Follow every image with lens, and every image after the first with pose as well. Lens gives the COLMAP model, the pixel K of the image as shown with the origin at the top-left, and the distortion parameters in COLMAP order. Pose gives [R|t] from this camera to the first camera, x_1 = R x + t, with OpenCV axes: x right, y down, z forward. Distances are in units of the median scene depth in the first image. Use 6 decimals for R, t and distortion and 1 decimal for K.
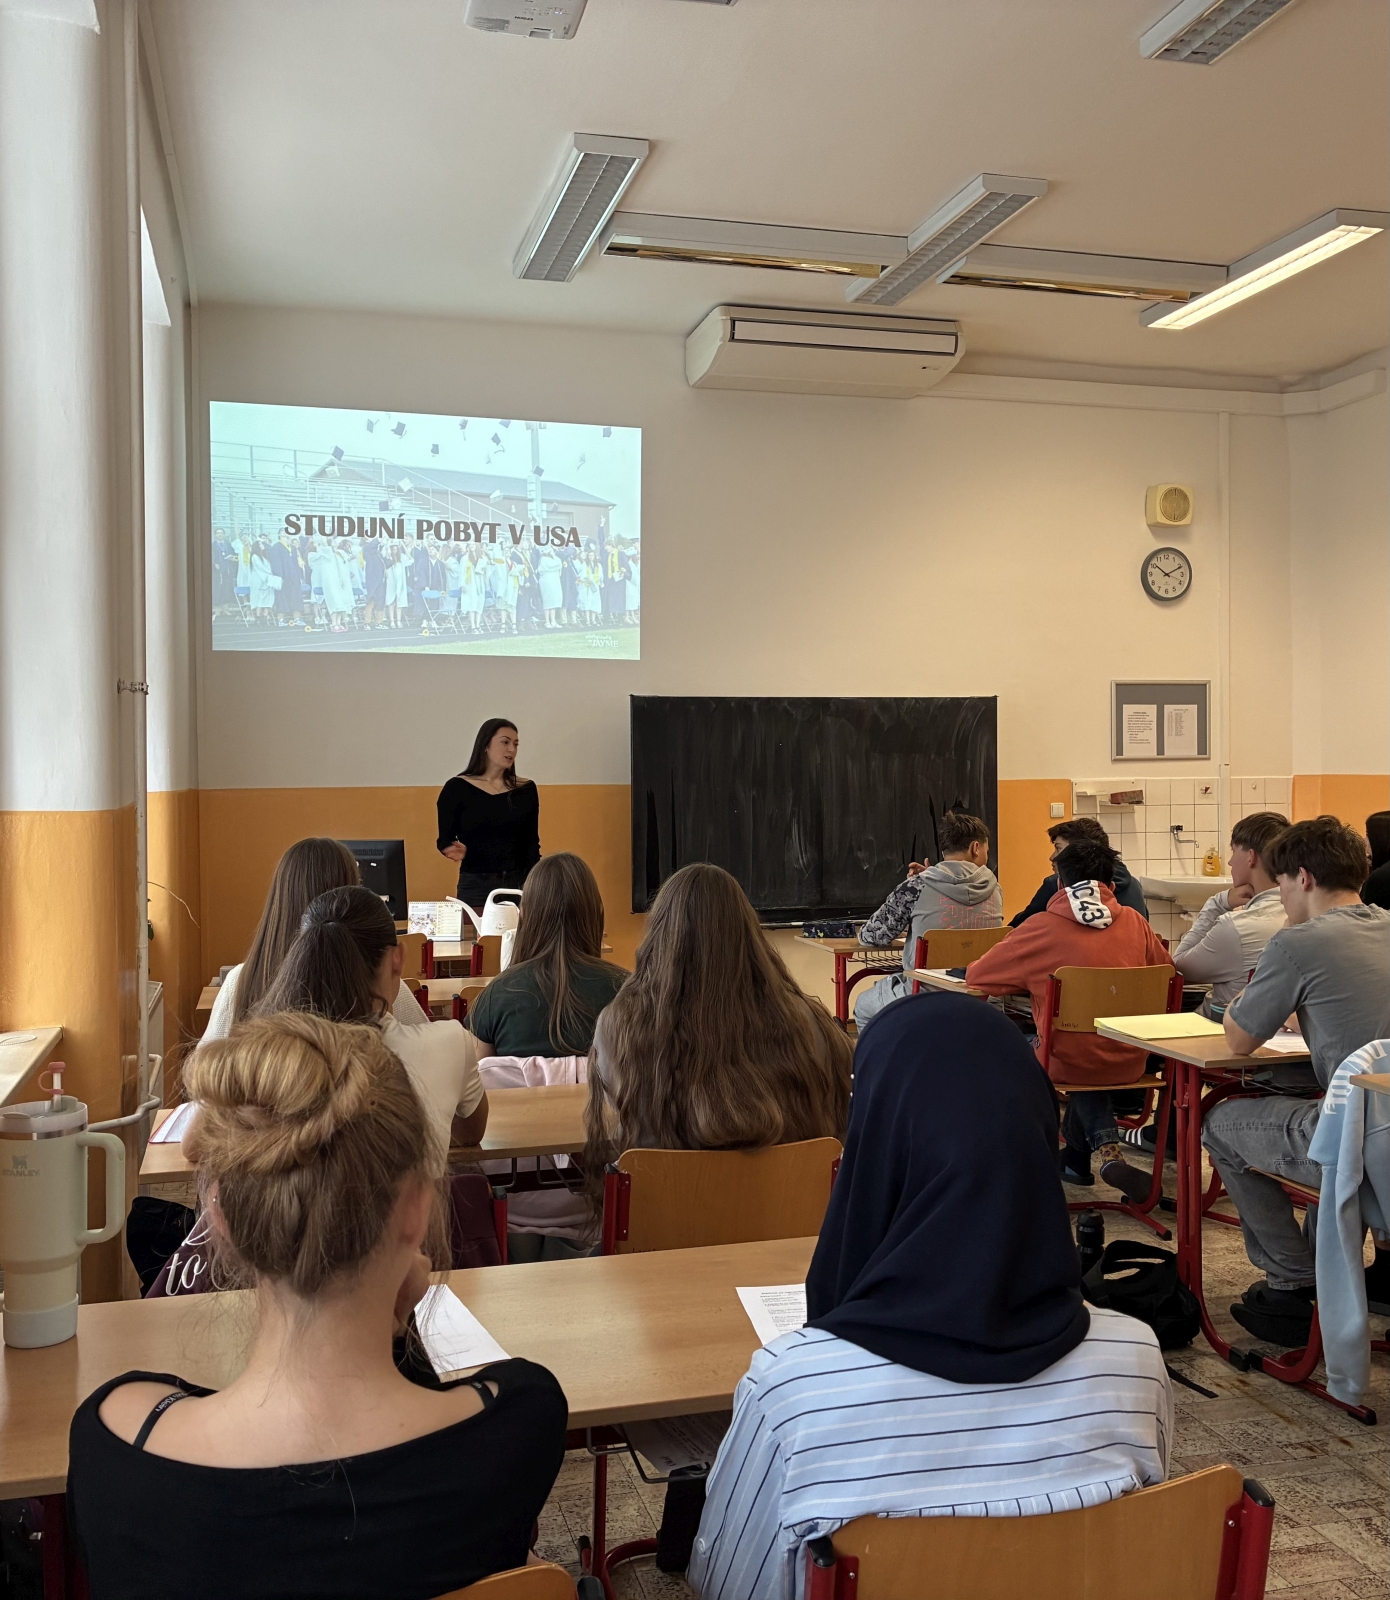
lens RADIAL K [[1619.6, 0, 696.6], [0, 1619.6, 783.7], [0, 0, 1]] dist [-0.009672, 0.000000]
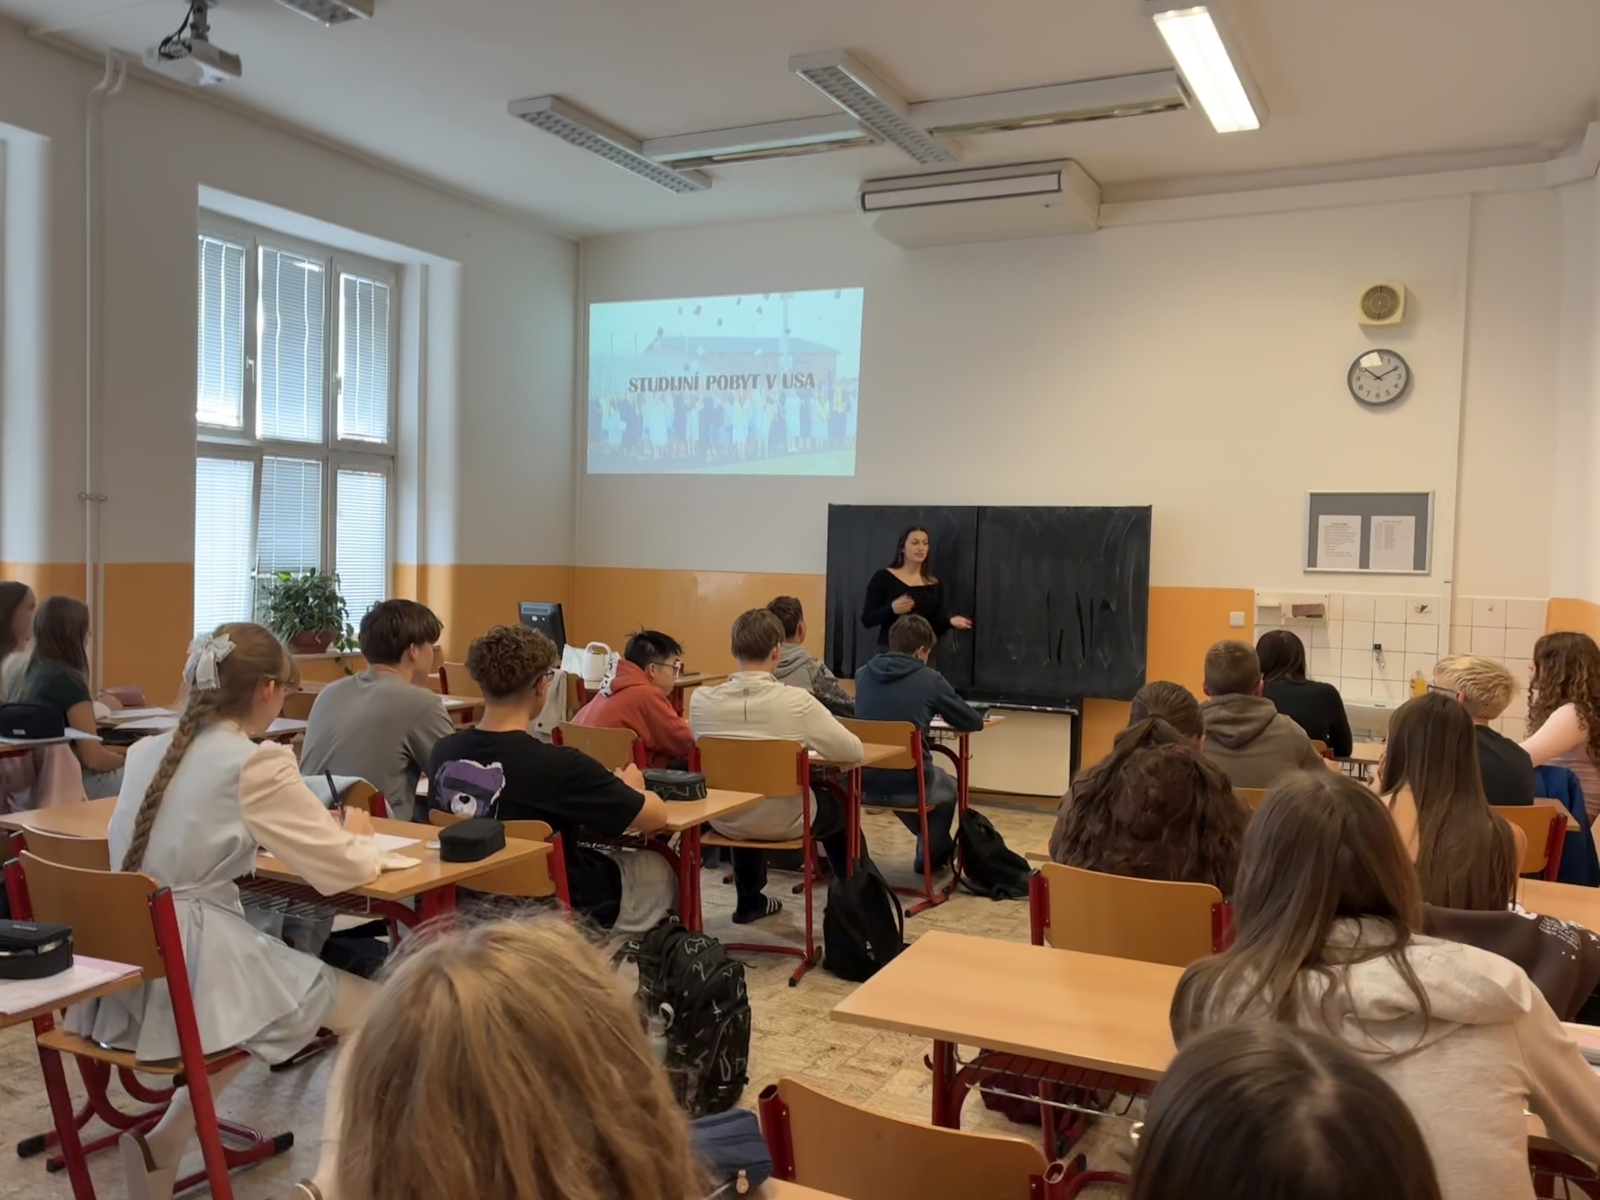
lens RADIAL K [[1316.6, 0, 801.8], [0, 1316.6, 616.5], [0, 0, 1]] dist [-0.037952, 0.004259]
pose [[0.727763, 0.059467, -0.683245, 0.645645], [-0.039153, 0.998211, 0.045176, -0.012939], [0.684710, -0.006126, 0.728790, 0.239979]]
